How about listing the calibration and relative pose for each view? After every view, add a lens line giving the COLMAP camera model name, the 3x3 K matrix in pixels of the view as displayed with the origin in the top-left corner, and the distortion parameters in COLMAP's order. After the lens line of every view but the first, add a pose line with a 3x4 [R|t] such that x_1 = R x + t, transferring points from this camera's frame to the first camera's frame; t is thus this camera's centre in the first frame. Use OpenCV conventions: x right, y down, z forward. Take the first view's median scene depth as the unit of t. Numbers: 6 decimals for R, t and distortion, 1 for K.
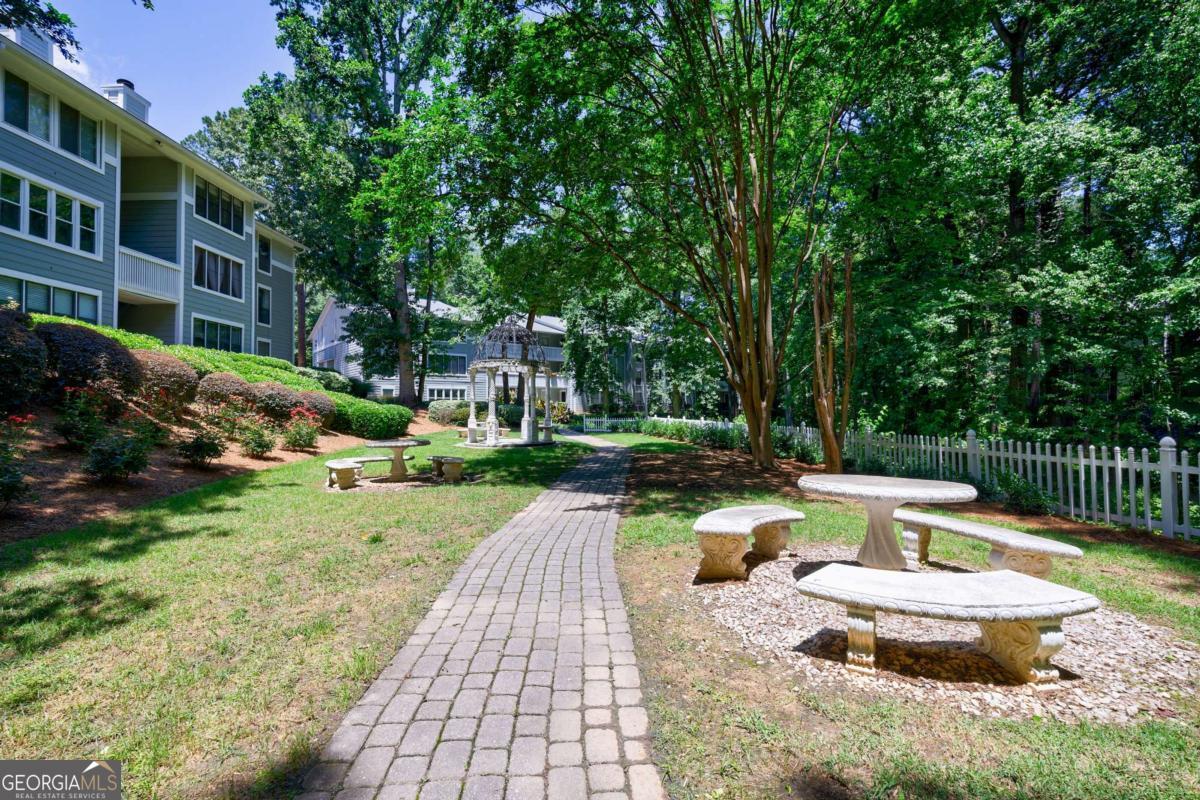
lens RADIAL K [[512.7, 0, 600.0], [0, 512.7, 400.0], [0, 0, 1]] dist [0.000337, -0.000013]
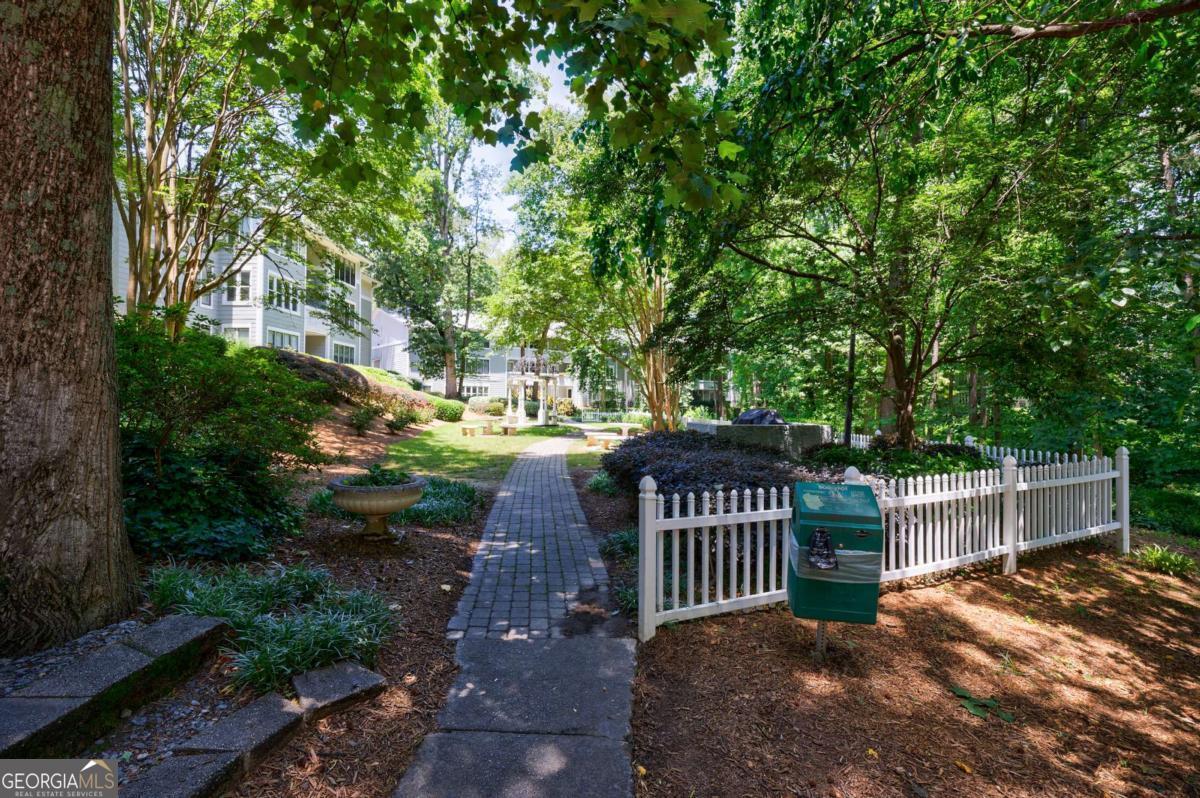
lens RADIAL K [[553.4, 0, 602.0], [0, 553.4, 411.8], [0, 0, 1]] dist [0.036804, 0.000026]
pose [[0.999650, 0.016631, -0.020557, 0.054228], [-0.015961, 0.999349, 0.032350, -0.012440], [0.021082, -0.032011, 0.999265, -0.488013]]
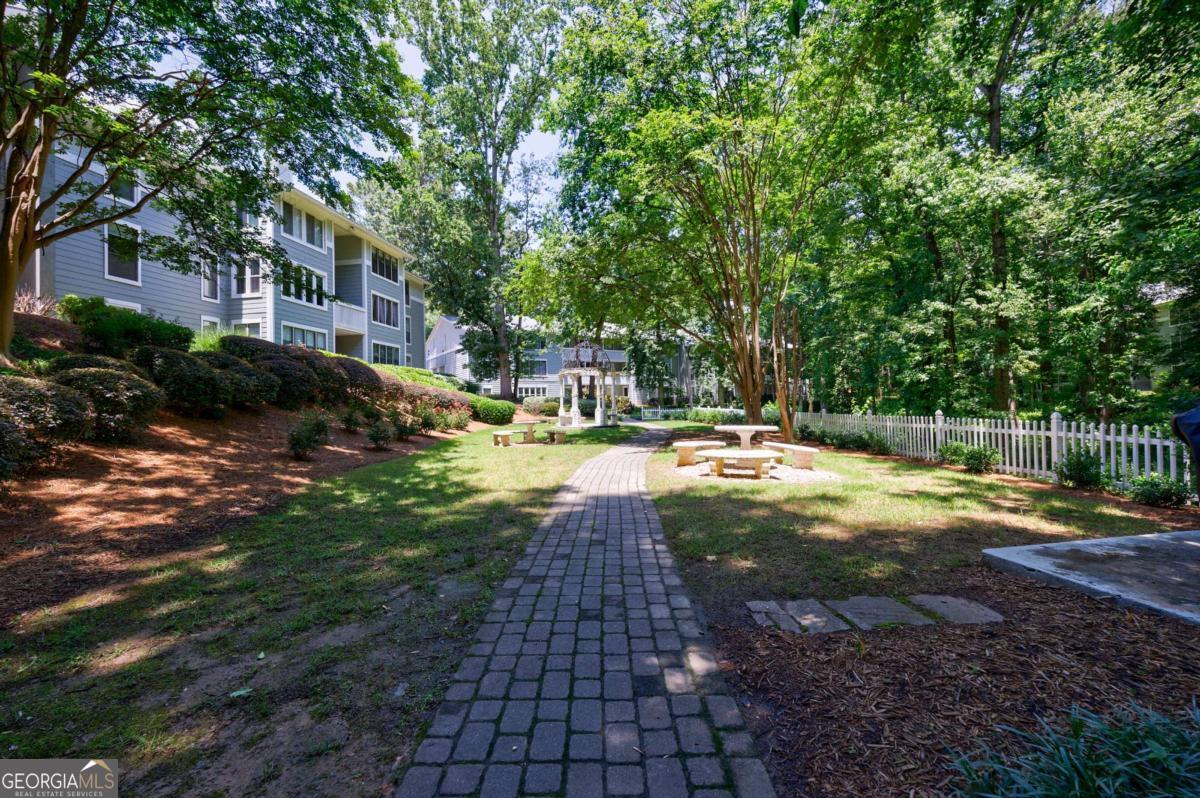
lens RADIAL K [[470.6, 0, 600.0], [0, 470.6, 403.3], [0, 0, 1]] dist [0.000480, 0.000008]
pose [[0.991794, -0.015422, -0.126914, 0.013516], [0.017812, 0.999684, 0.017712, -0.000648], [0.126601, -0.019827, 0.991756, -0.172099]]
